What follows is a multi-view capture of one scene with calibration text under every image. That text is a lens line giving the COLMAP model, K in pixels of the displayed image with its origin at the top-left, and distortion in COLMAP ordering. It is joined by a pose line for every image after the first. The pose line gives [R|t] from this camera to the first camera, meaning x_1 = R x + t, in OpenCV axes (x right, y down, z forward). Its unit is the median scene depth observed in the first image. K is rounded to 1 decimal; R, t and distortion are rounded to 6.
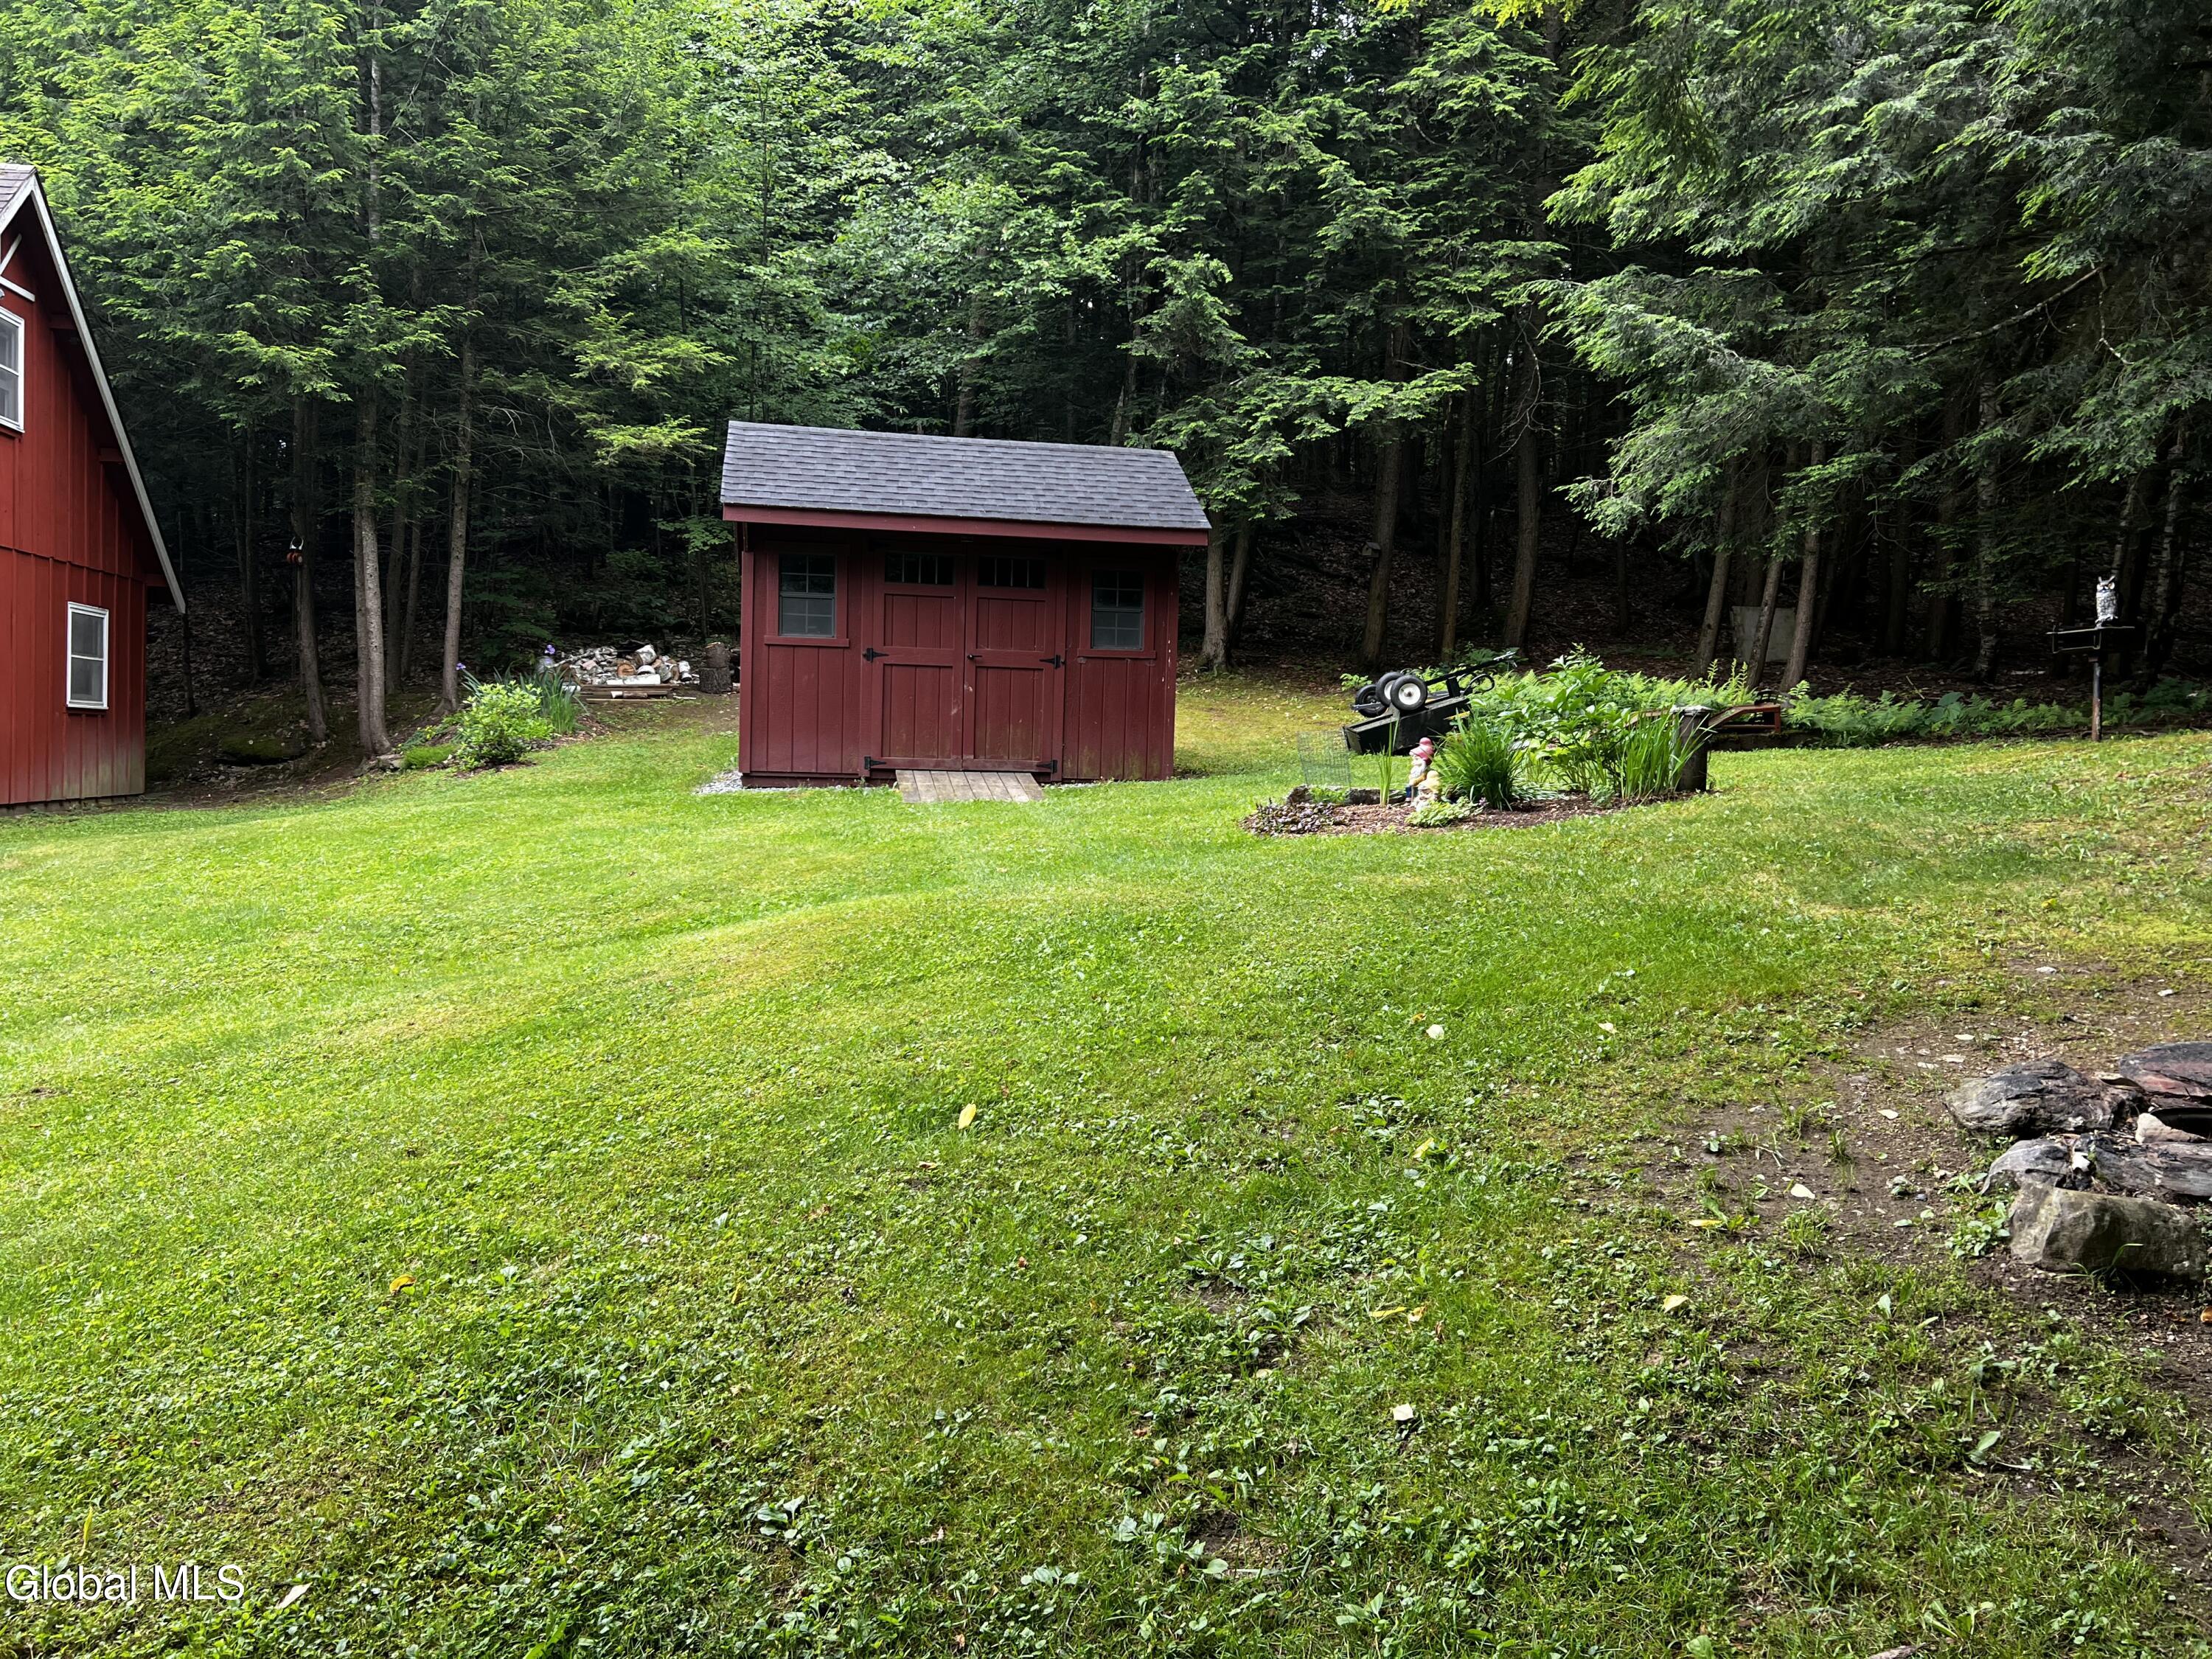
lens RADIAL K [[1675.5, 0, 1103.7], [0, 1675.5, 815.1], [0, 0, 1]] dist [0.050709, -0.051681]
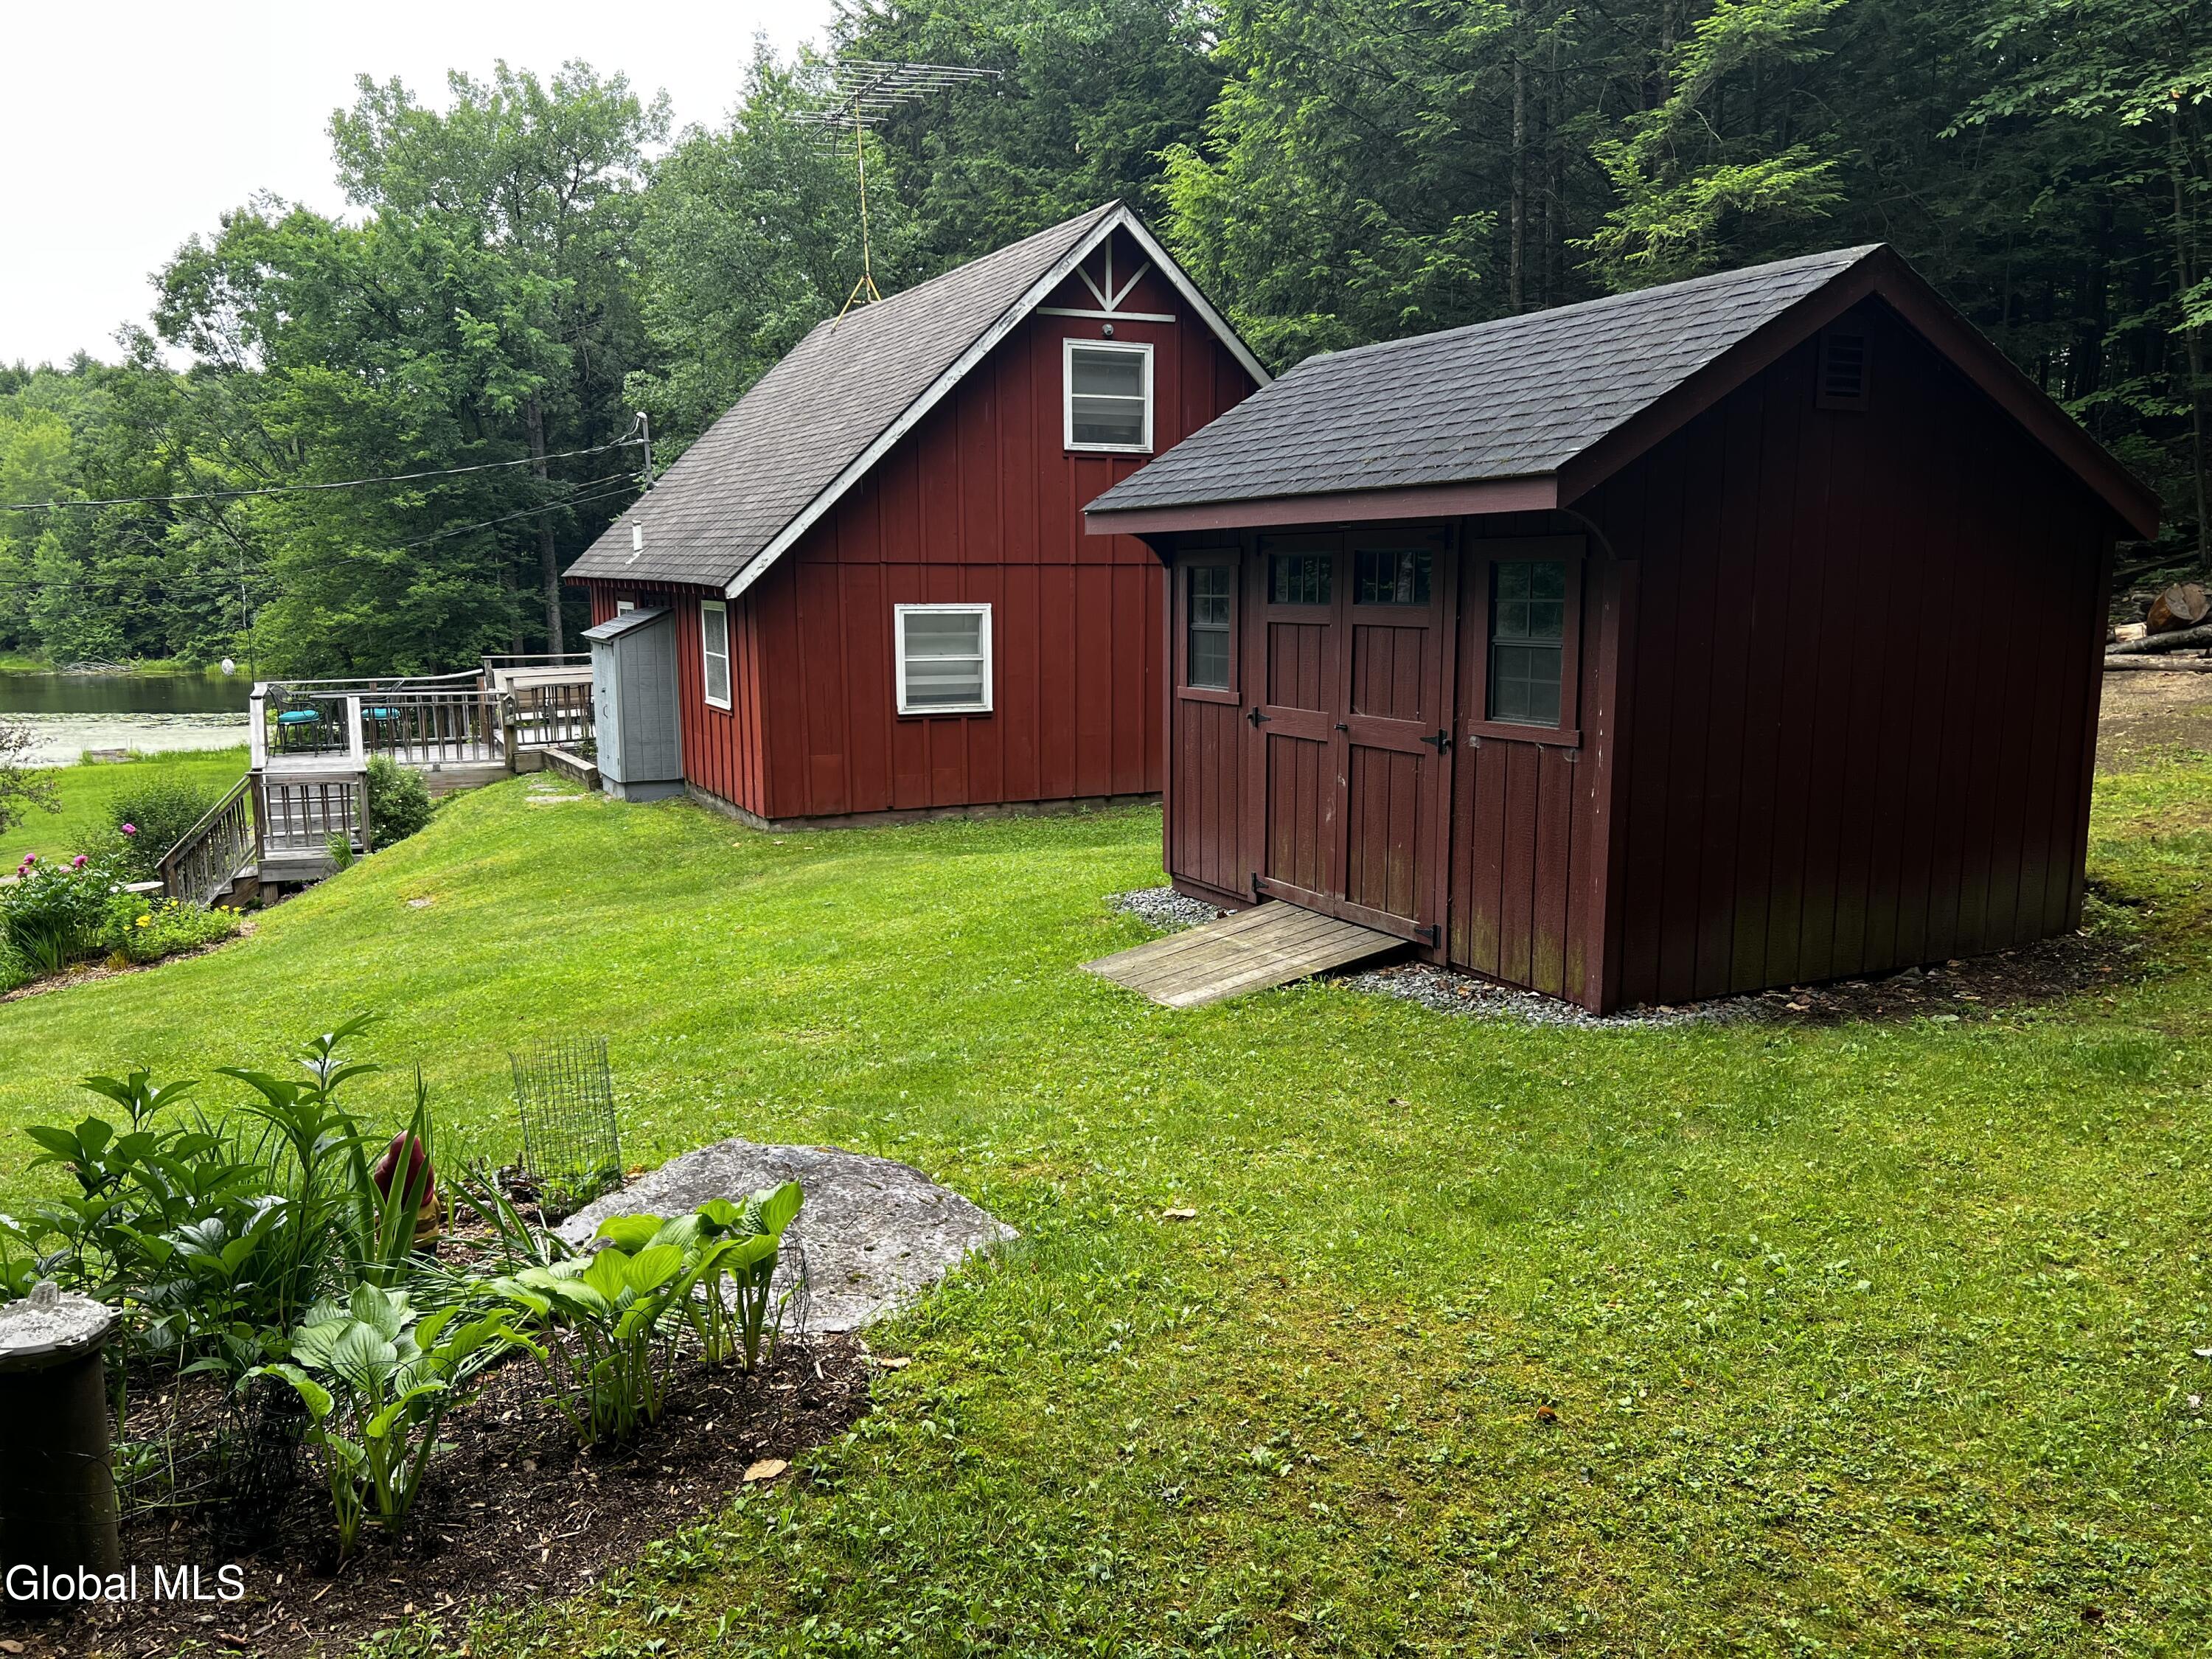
lens RADIAL K [[1675.5, 0, 1096.0], [0, 1675.5, 865.1], [0, 0, 1]] dist [0.050709, -0.051681]
pose [[0.266482, 0.139541, -0.953685, 0.394070], [-0.025143, 0.990134, 0.137848, -0.107277], [0.963512, -0.012755, 0.267361, 0.646882]]
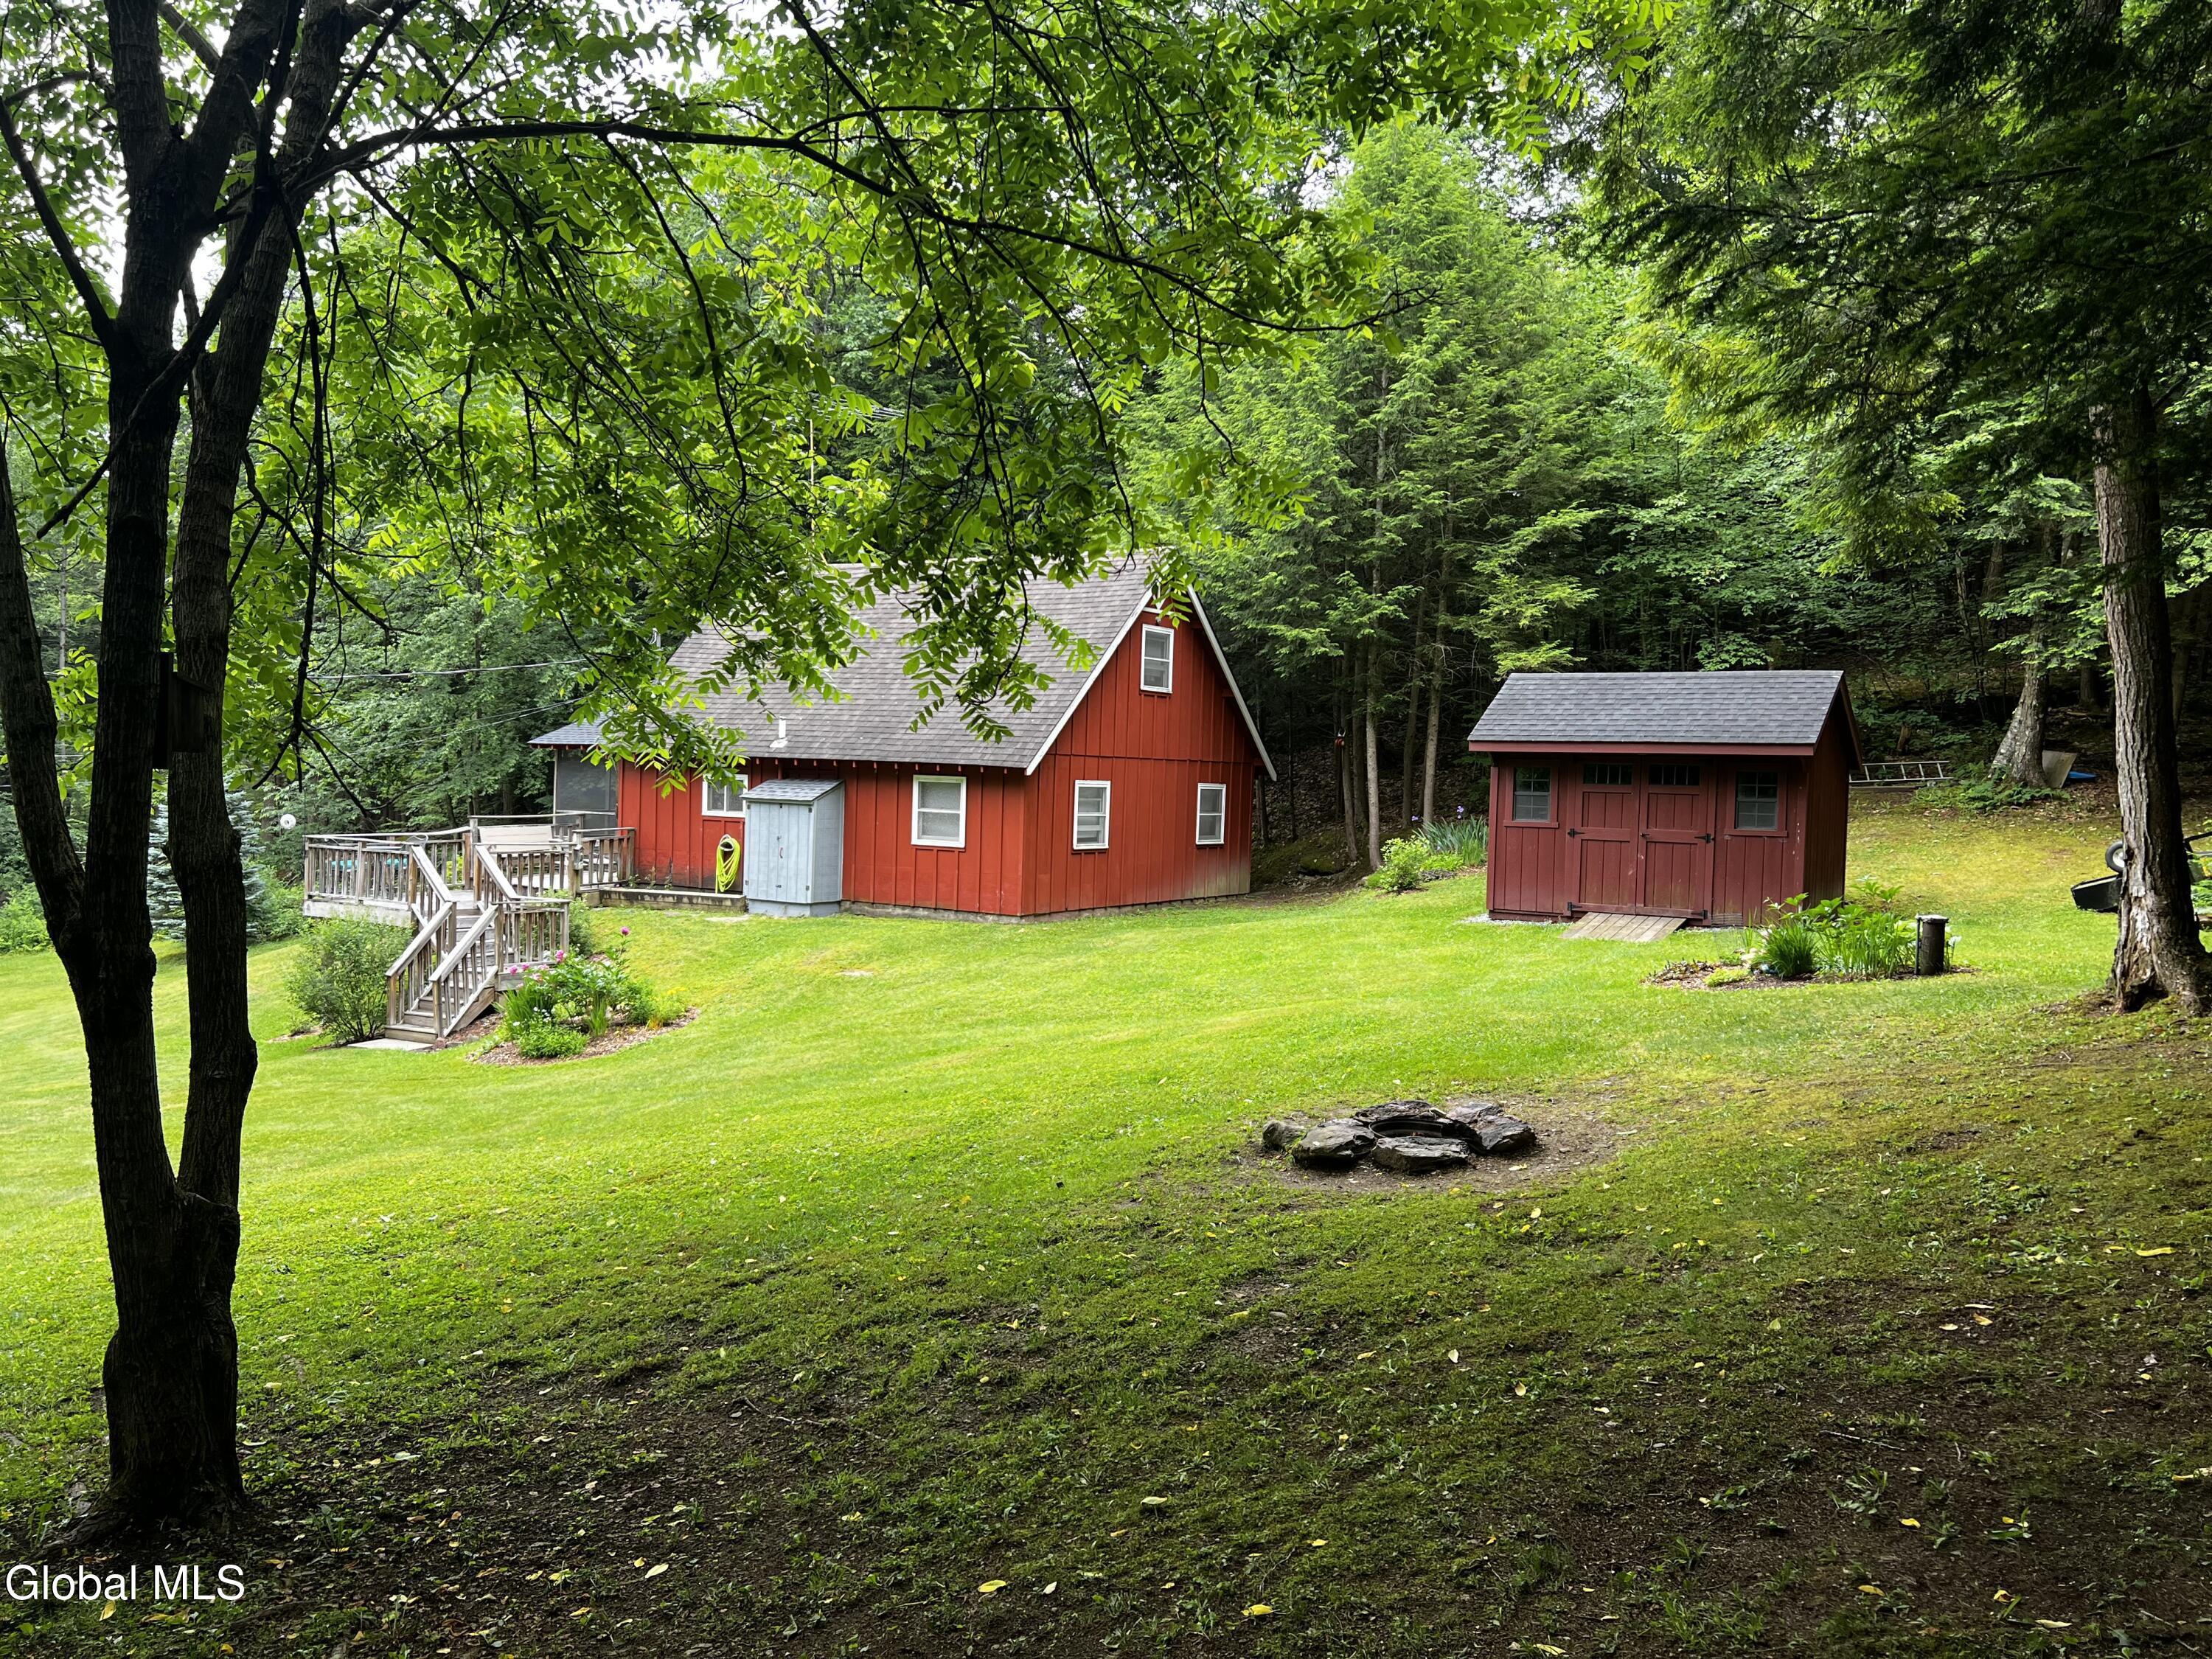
lens RADIAL K [[1675.5, 0, 1091.7], [0, 1675.5, 824.6], [0, 0, 1]] dist [0.050709, -0.051681]
pose [[0.735486, 0.013244, -0.677410, 0.468941], [-0.033390, 0.999303, -0.016716, -0.054116], [0.676716, 0.034913, 0.735415, -0.322570]]
